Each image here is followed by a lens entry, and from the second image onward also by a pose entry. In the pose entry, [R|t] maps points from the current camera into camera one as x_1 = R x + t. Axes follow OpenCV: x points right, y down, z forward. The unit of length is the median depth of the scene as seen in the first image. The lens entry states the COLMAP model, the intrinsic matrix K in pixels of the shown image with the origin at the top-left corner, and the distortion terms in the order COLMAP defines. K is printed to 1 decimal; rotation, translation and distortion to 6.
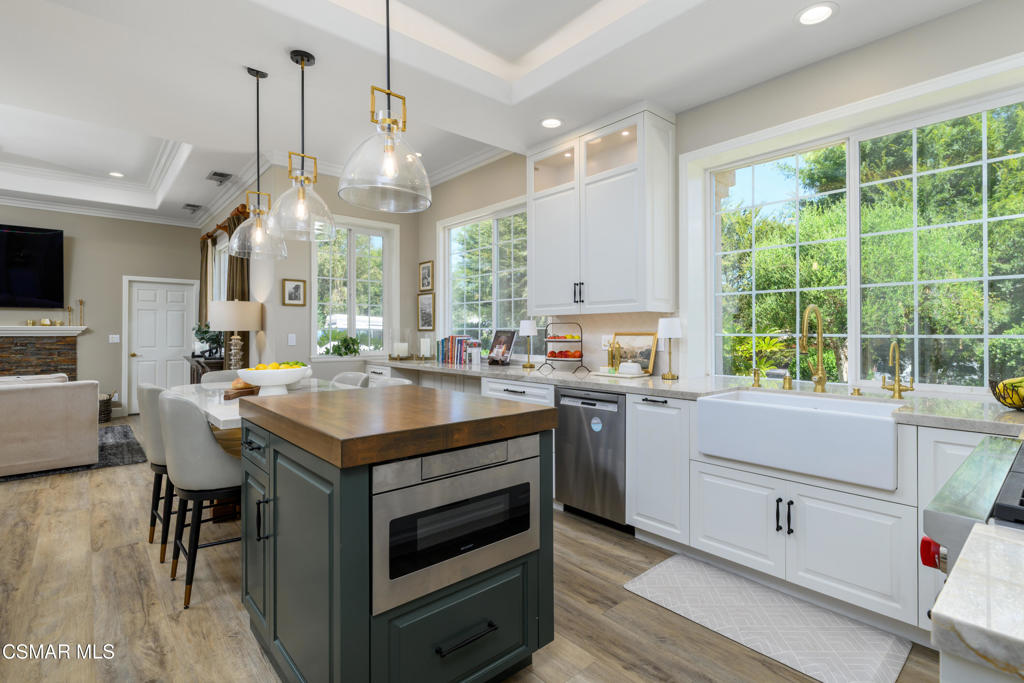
lens RADIAL K [[488.8, 0, 536.0], [0, 488.8, 327.7], [0, 0, 1]] dist [0.000676, 0.000007]
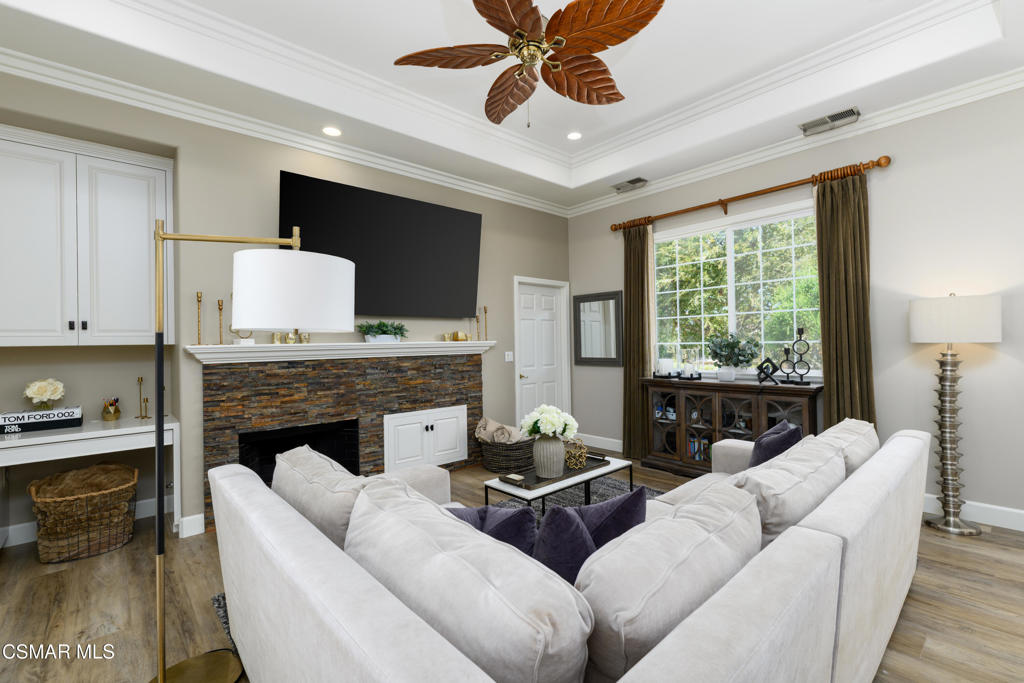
lens RADIAL K [[446.5, 0, 512.0], [0, 446.5, 341.5], [0, 0, 1]] dist [-0.001110, -0.000037]
pose [[0.999914, -0.005494, -0.011901, -1.721459], [0.005424, 0.999968, -0.005905, 0.005071], [0.011933, 0.005840, 0.999912, 0.595545]]
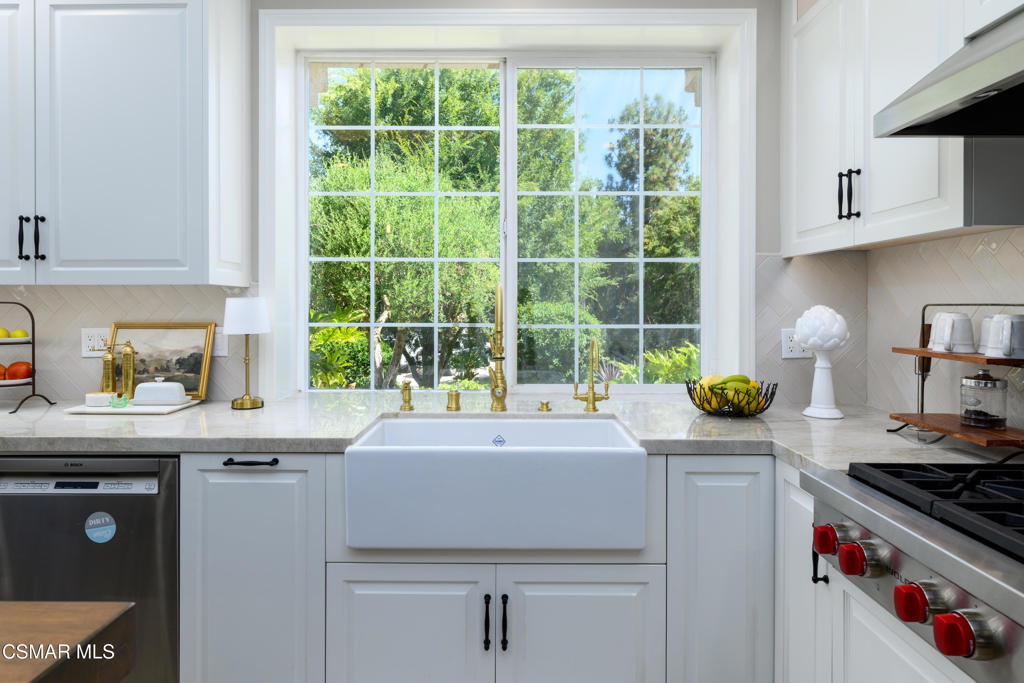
lens RADIAL K [[624.4, 0, 510.5], [0, 624.4, 312.3], [0, 0, 1]] dist [0.001073, 0.001424]
pose [[0.678190, -0.005215, 0.734868, -0.038697], [-0.008108, 0.999861, 0.014578, -0.014023], [-0.734842, -0.015845, 0.678053, 0.269051]]
